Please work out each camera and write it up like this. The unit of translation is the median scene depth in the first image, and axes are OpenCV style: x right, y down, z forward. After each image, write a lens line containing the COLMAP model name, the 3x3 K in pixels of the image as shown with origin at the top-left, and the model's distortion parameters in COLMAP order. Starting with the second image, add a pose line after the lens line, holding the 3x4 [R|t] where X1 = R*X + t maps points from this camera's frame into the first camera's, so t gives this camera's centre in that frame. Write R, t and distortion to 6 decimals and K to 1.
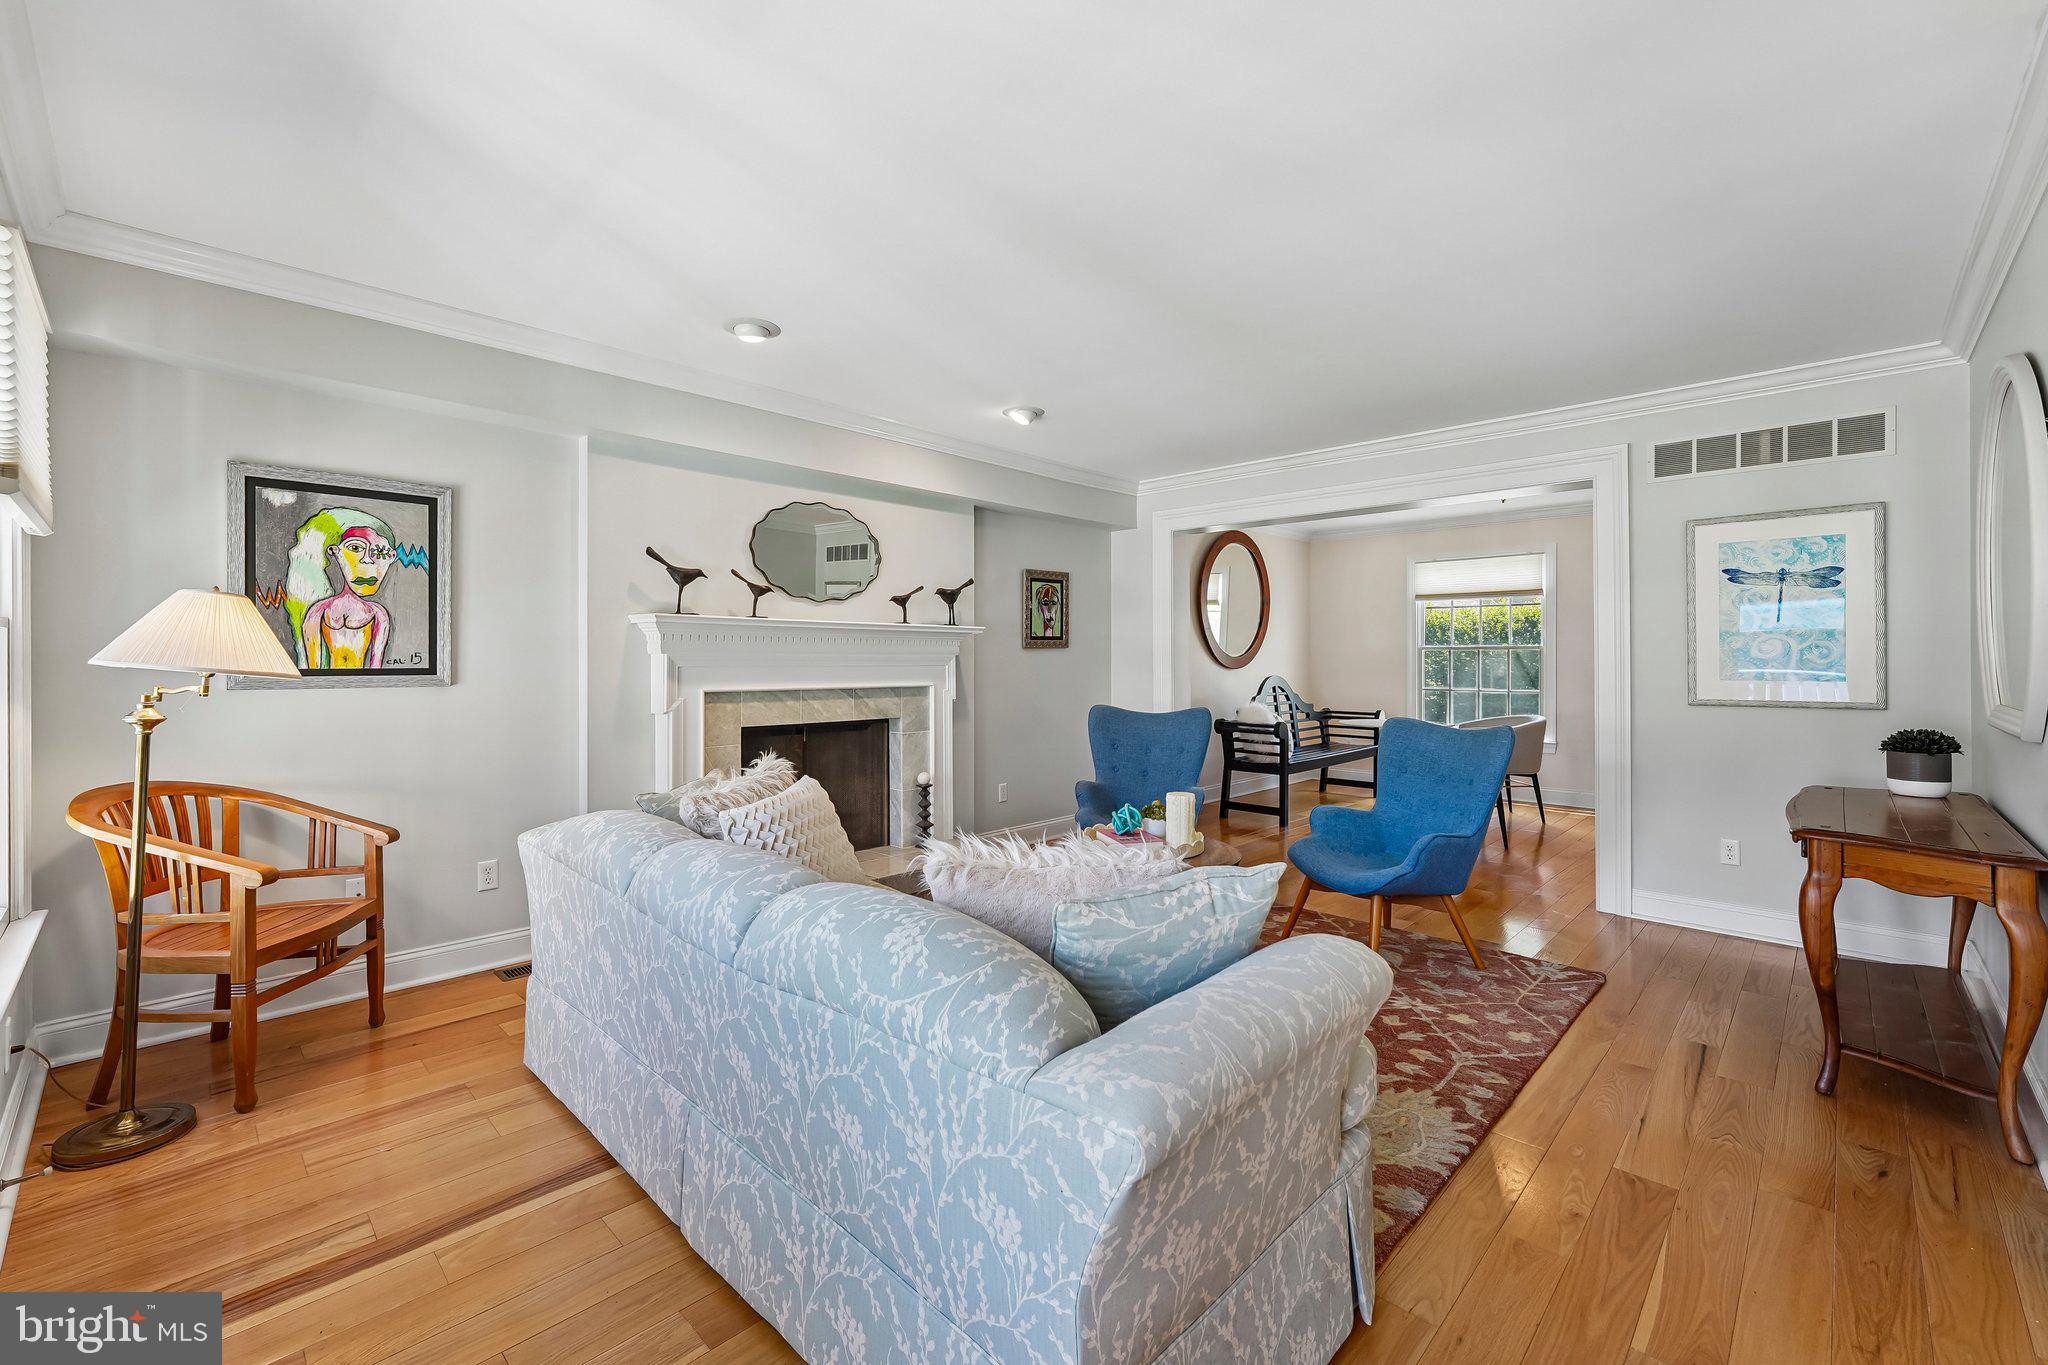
lens RADIAL K [[838.7, 0, 1007.6], [0, 838.7, 667.8], [0, 0, 1]] dist [-0.006478, 0.000851]
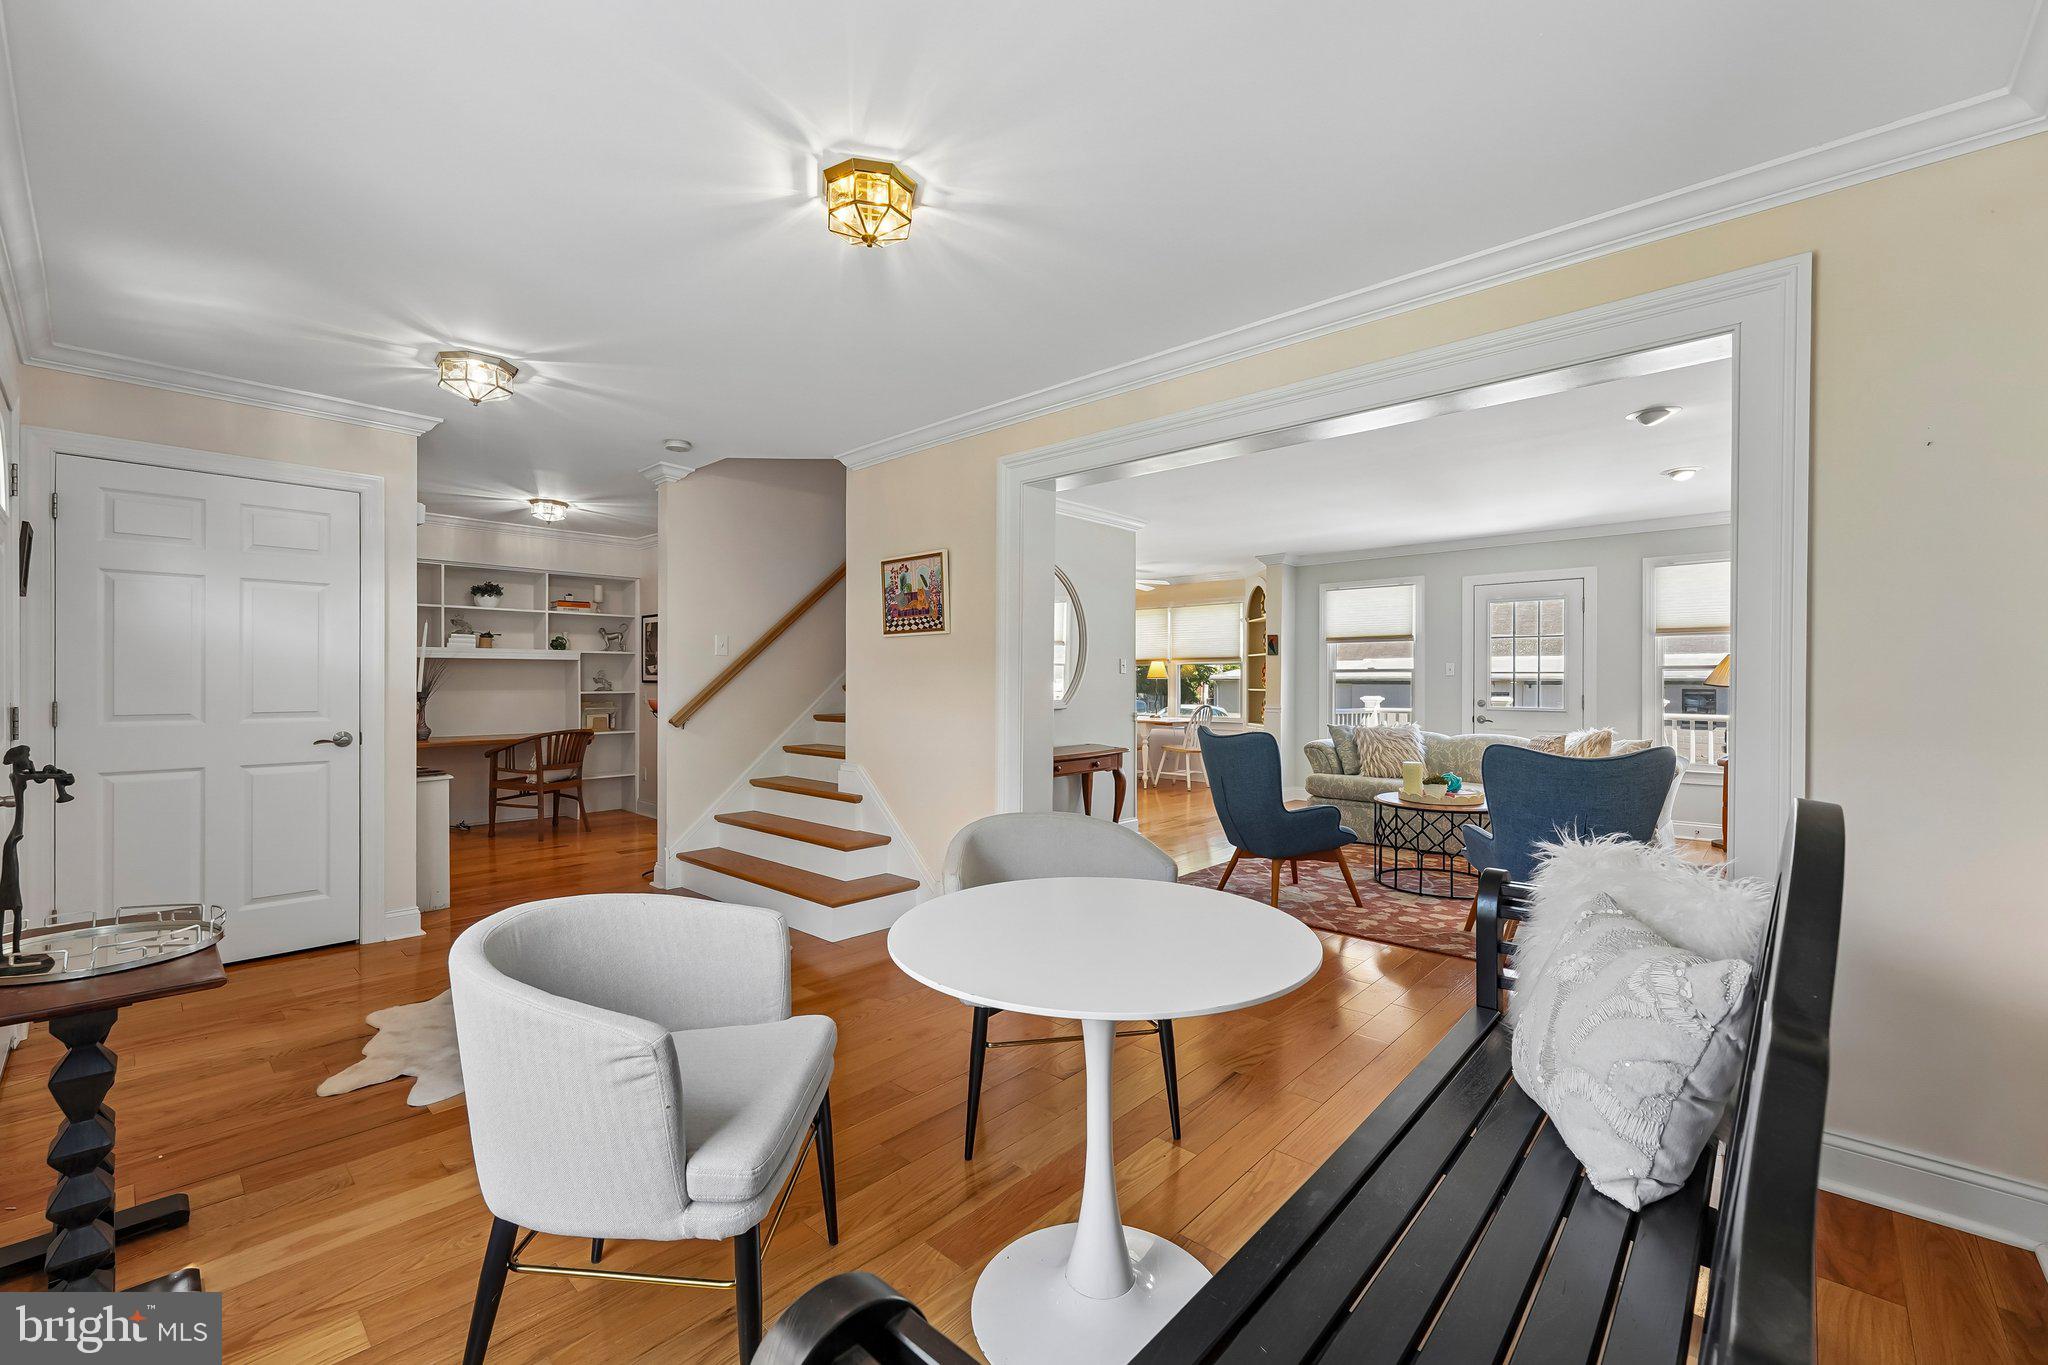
lens RADIAL K [[838.7, 0, 1018.0], [0, 838.7, 680.0], [0, 0, 1]] dist [-0.006478, 0.000851]
pose [[-0.999454, -0.001480, -0.033015, 0.986498], [-0.001853, 0.999935, 0.011268, -0.023396], [0.032996, 0.011323, -0.999391, 2.496768]]
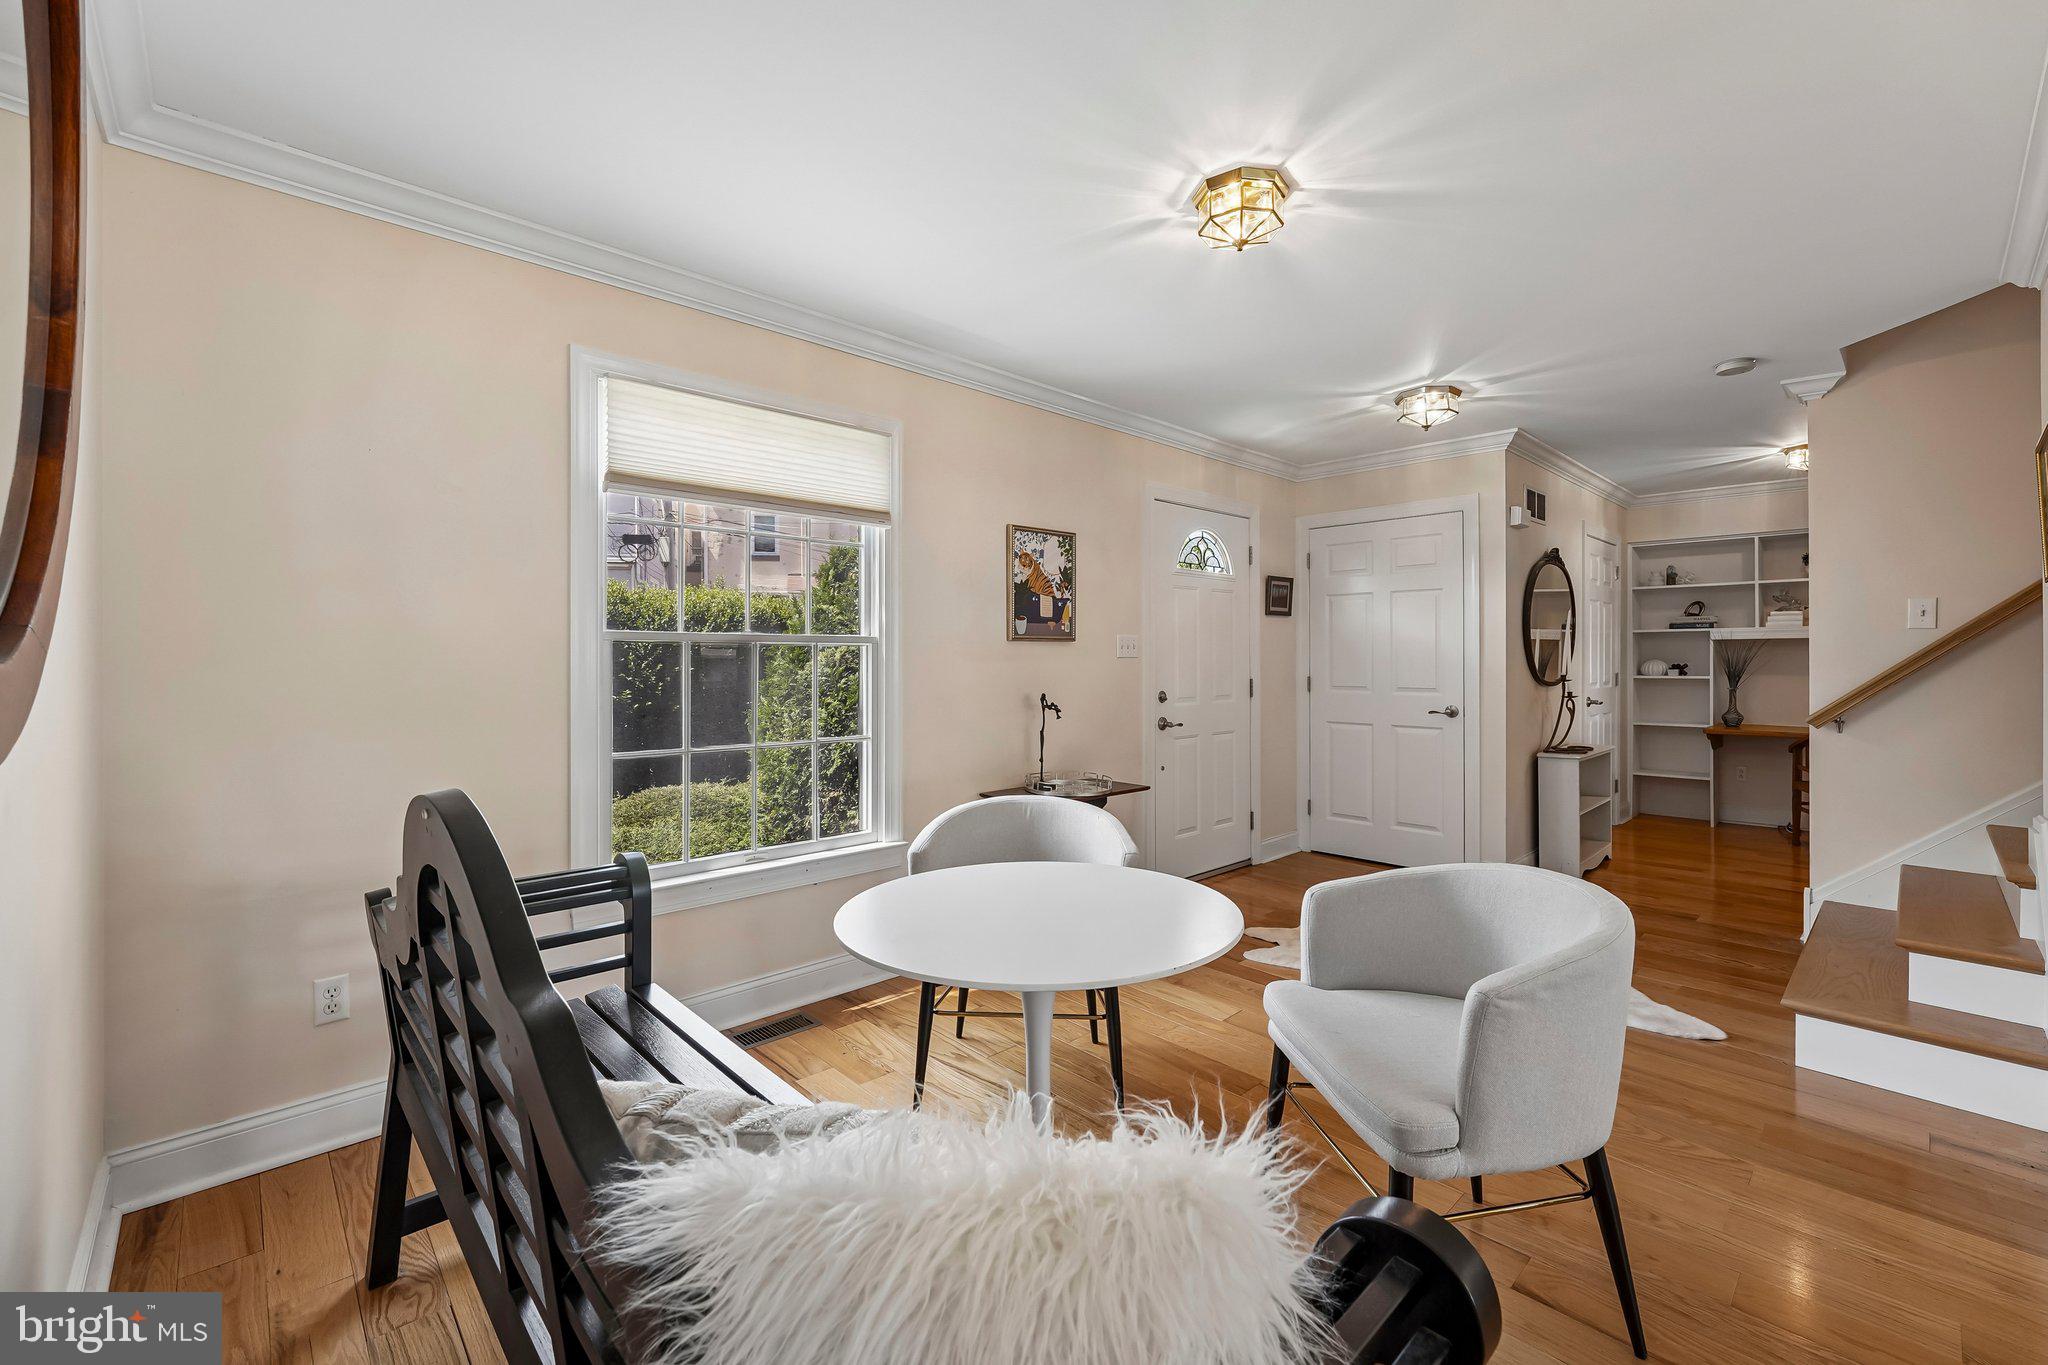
lens RADIAL K [[838.7, 0, 1018.0], [0, 838.7, 657.9], [0, 0, 1]] dist [-0.006478, 0.000851]
pose [[0.053219, 0.000455, 0.998583, 0.376972], [0.011785, 0.999930, -0.001084, -0.026790], [-0.998513, 0.011826, 0.053210, 1.964031]]
